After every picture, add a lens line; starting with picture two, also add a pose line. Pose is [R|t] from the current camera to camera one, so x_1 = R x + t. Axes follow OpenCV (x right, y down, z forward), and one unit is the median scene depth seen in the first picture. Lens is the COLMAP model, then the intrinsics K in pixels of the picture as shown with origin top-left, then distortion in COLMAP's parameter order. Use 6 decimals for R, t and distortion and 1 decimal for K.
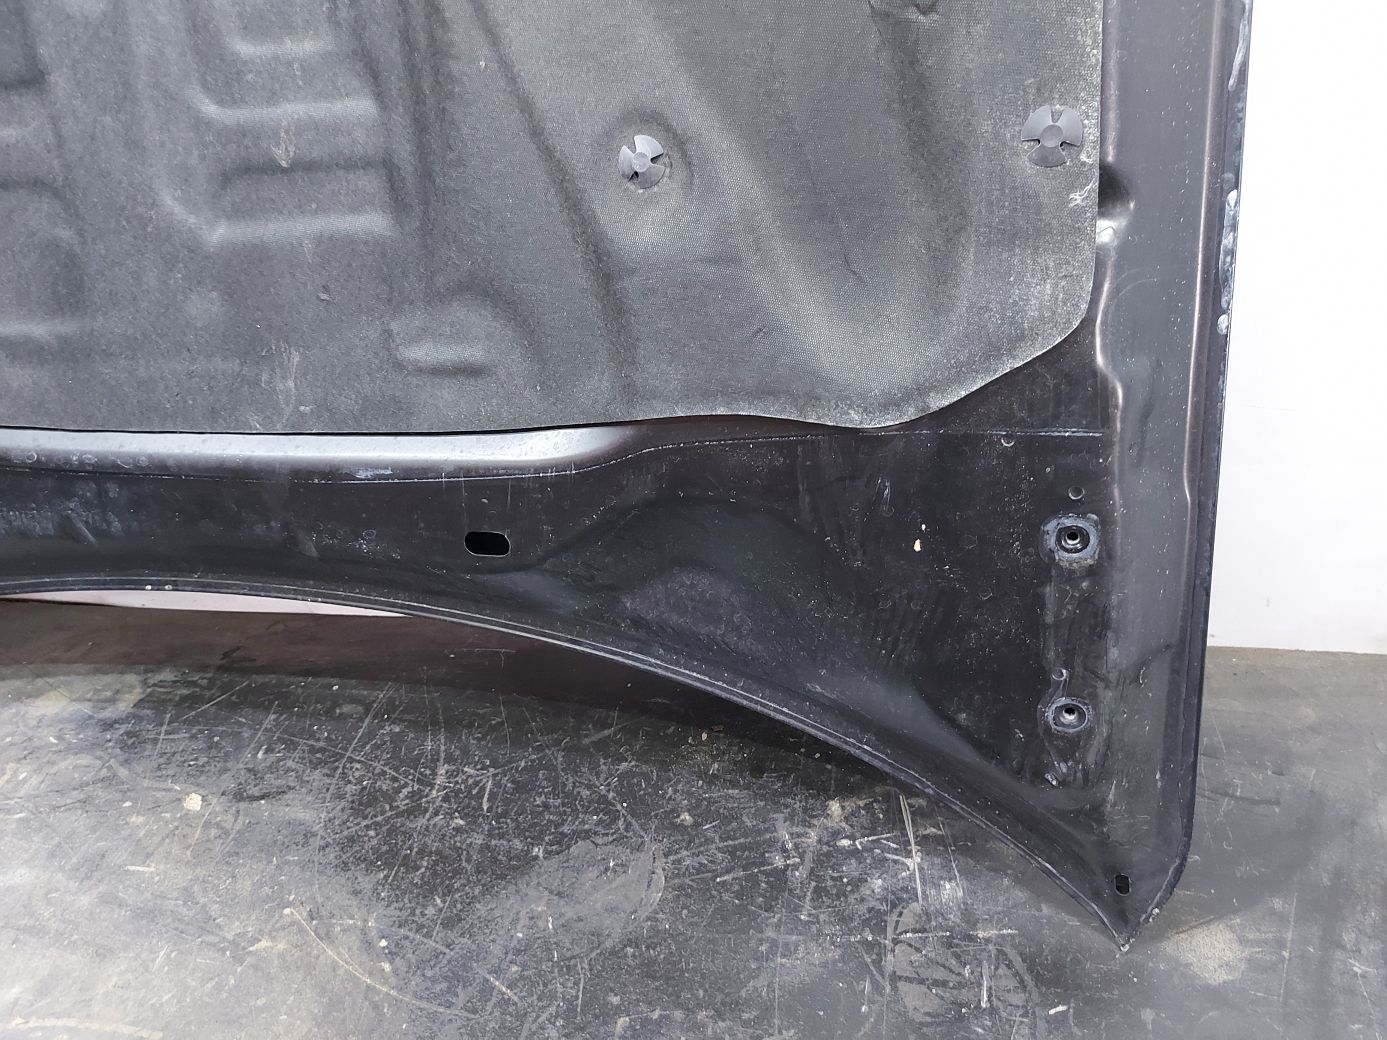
lens RADIAL K [[1012.1, 0, 693.5], [0, 1012.1, 520.0], [0, 0, 1]] dist [0.060933, -0.097668]
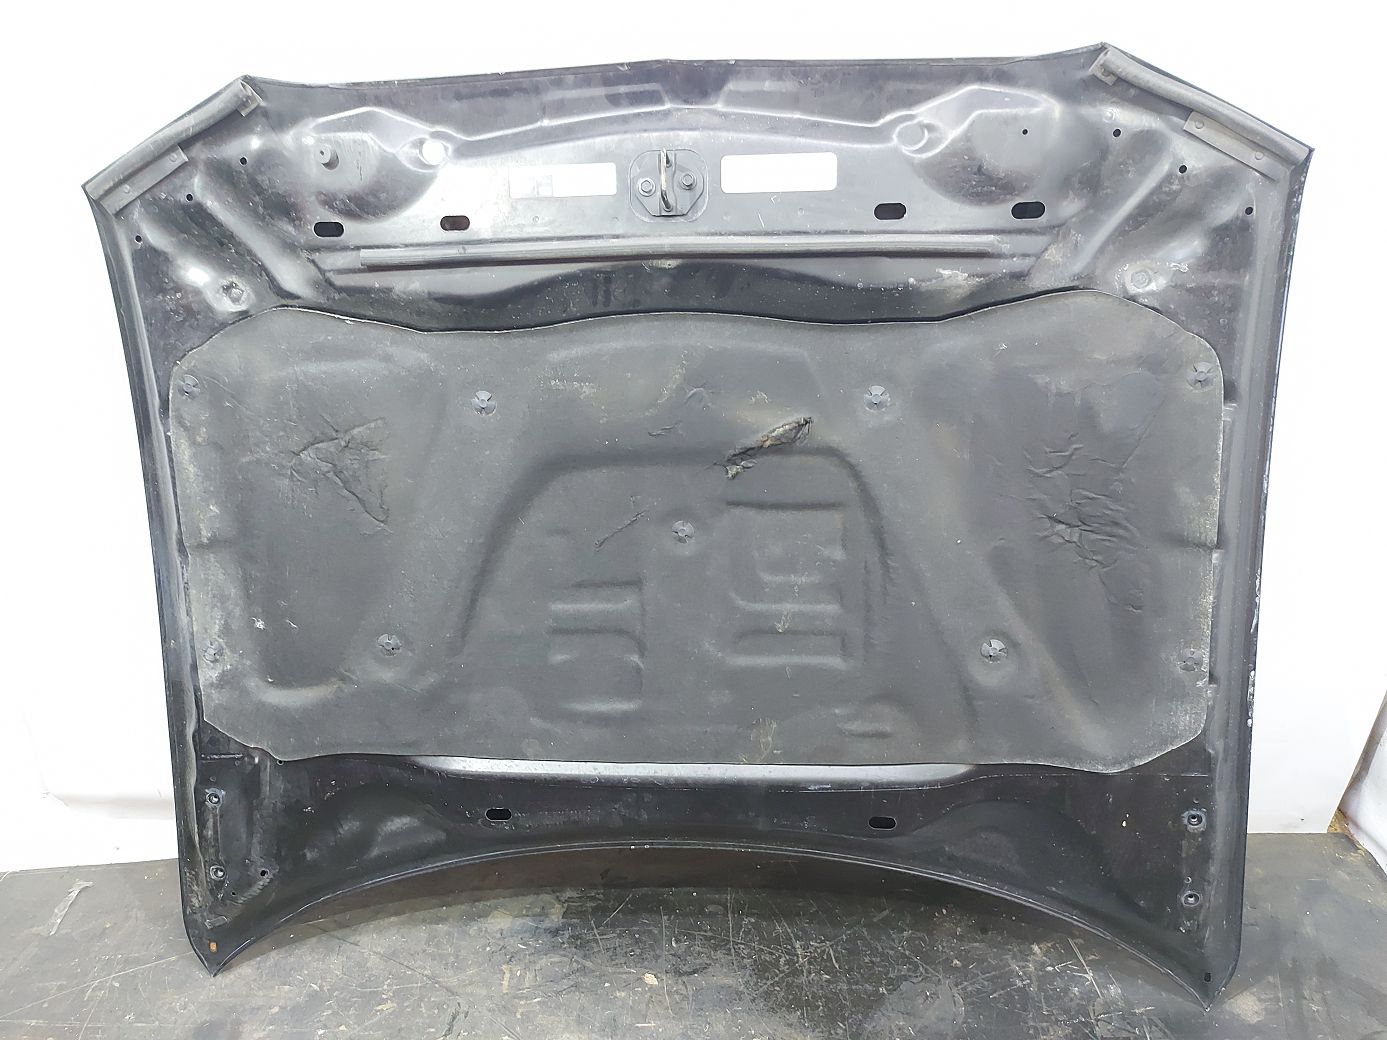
lens RADIAL K [[994.6, 0, 693.5], [0, 994.6, 520.0], [0, 0, 1]] dist [0.064723, -0.087245]
pose [[0.984190, -0.019365, 0.176053, -0.845337], [0.037476, 0.994267, -0.100139, -0.354629], [-0.173105, 0.105153, 0.979274, -0.806792]]
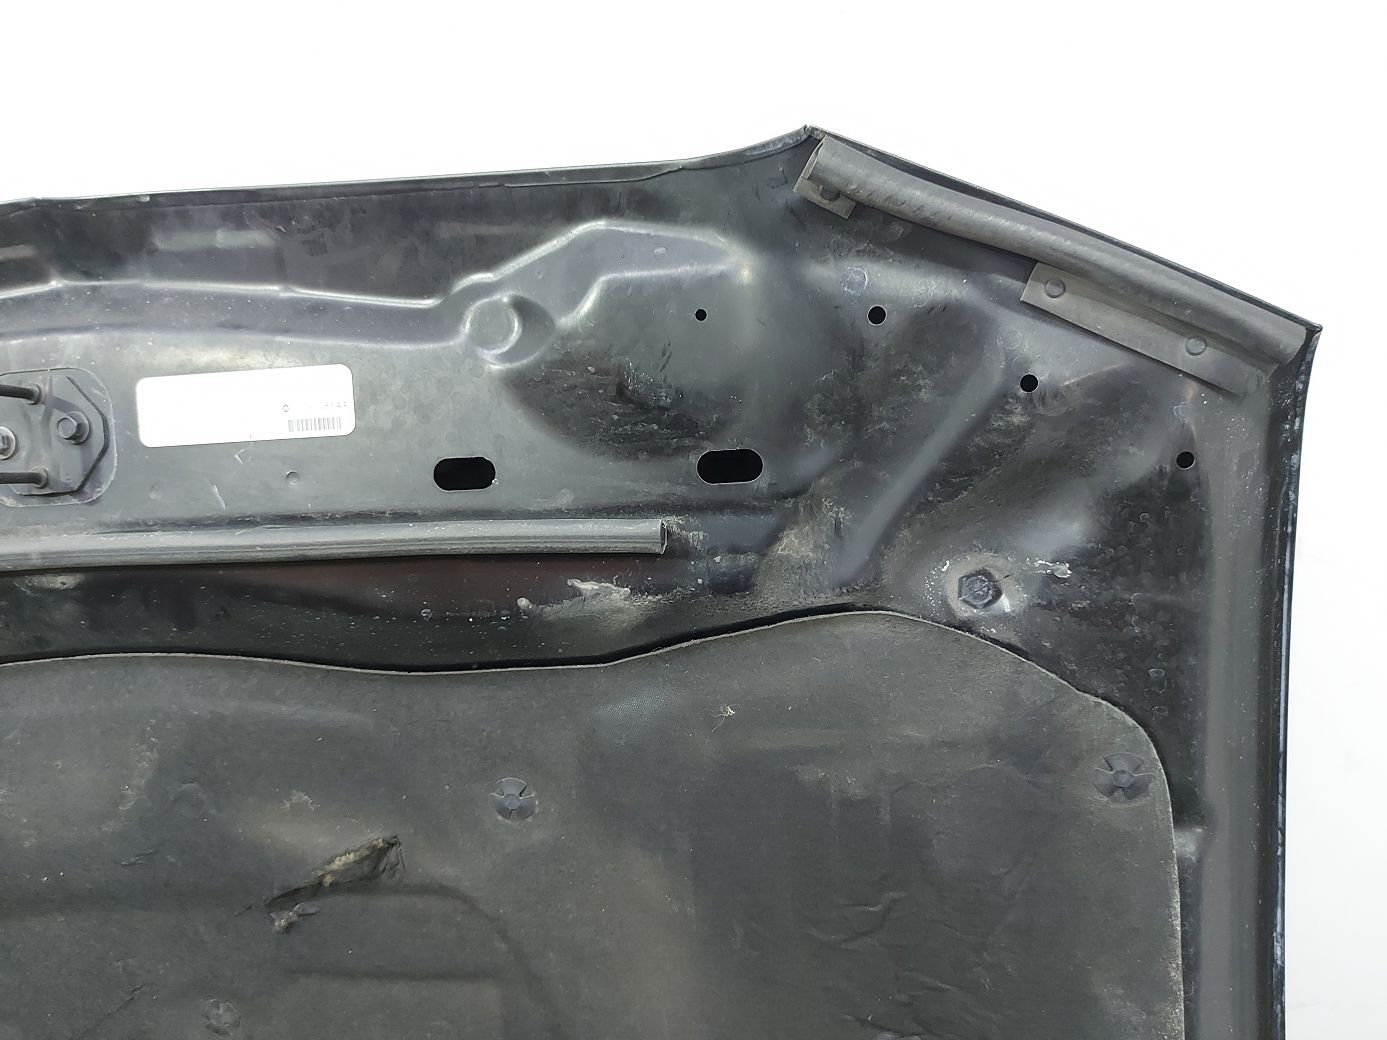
lens RADIAL K [[997.7, 0, 686.5], [0, 997.7, 514.6], [0, 0, 1]] dist [0.058532, -0.099265]
pose [[0.986527, -0.054450, 0.154272, -0.231871], [0.081306, 0.981467, -0.173527, -0.783335], [-0.141964, 0.183732, 0.972671, -0.174430]]
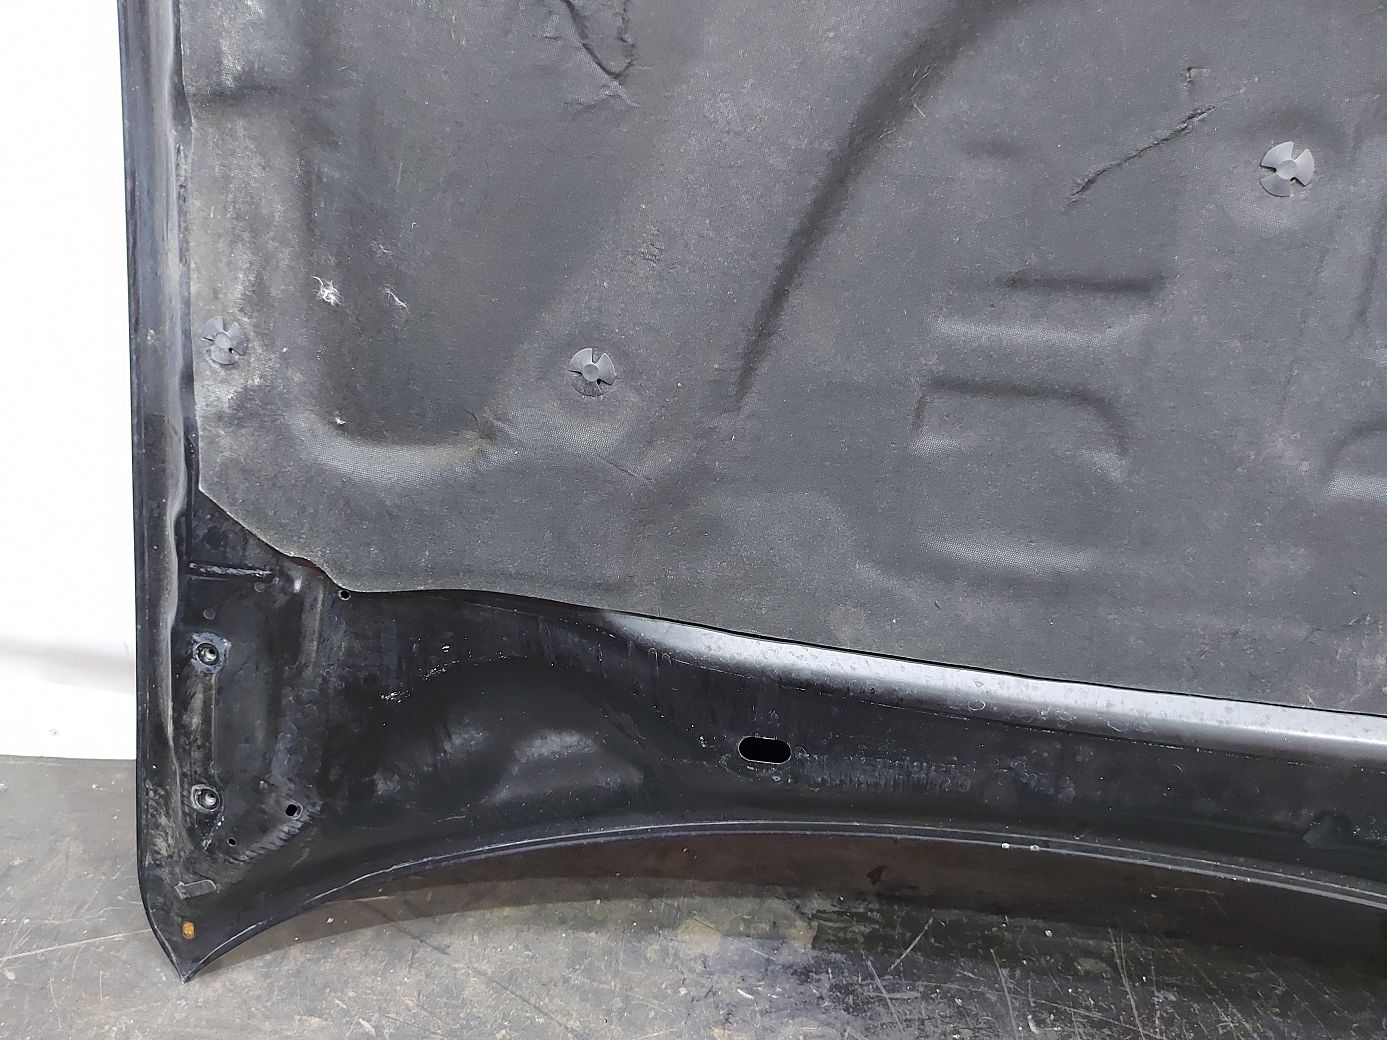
lens RADIAL K [[1012.1, 0, 693.5], [0, 1012.1, 520.0], [0, 0, 1]] dist [0.060933, -0.097668]
pose [[0.987443, 0.076226, 0.138370, -1.097591], [-0.069433, 0.996163, -0.053280, -0.165690], [-0.141900, 0.043003, 0.988946, 0.222072]]
